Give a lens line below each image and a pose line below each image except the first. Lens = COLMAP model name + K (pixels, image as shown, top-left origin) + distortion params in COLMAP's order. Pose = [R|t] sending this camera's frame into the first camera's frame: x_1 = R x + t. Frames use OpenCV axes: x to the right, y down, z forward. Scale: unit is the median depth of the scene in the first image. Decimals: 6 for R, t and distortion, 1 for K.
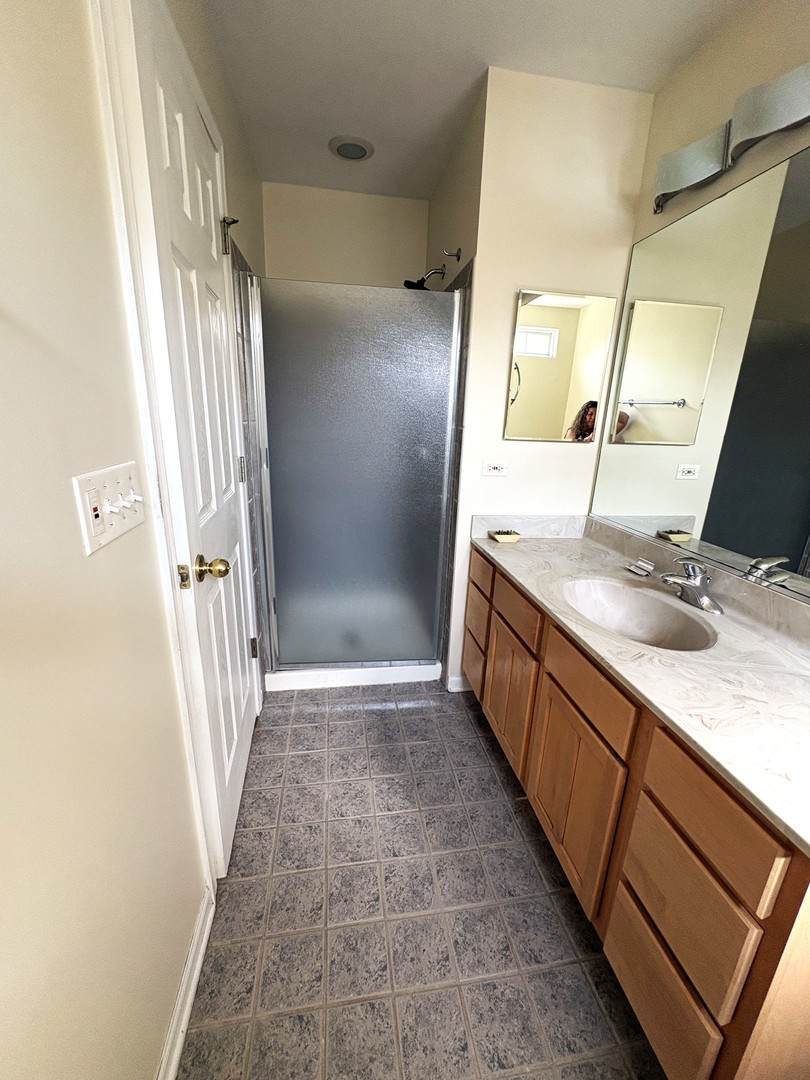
lens RADIAL K [[432.7, 0, 405.2], [0, 432.7, 540.4], [0, 0, 1]] dist [0.003769, 0.000750]
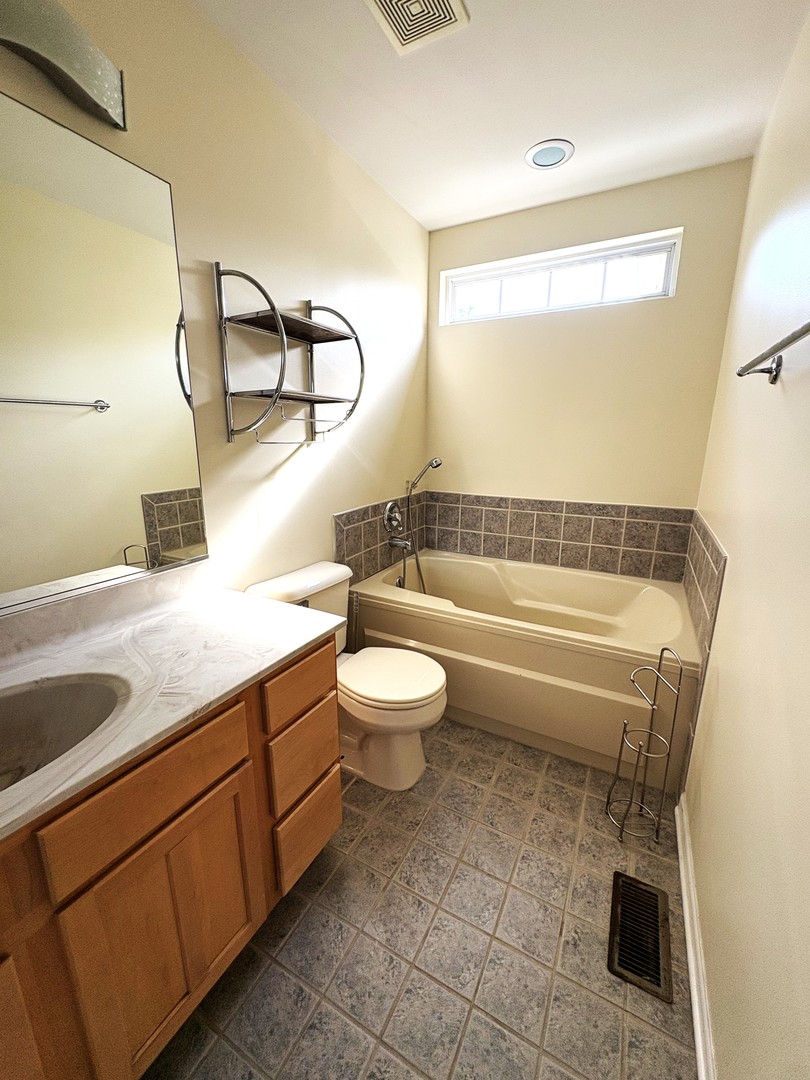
lens RADIAL K [[432.7, 0, 407.8], [0, 432.7, 538.6], [0, 0, 1]] dist [0.003769, 0.000750]
pose [[-0.791969, -0.182175, 0.582750, -0.268957], [0.135736, 0.878032, 0.458951, -0.323118], [-0.595282, 0.442575, -0.670646, 1.116725]]
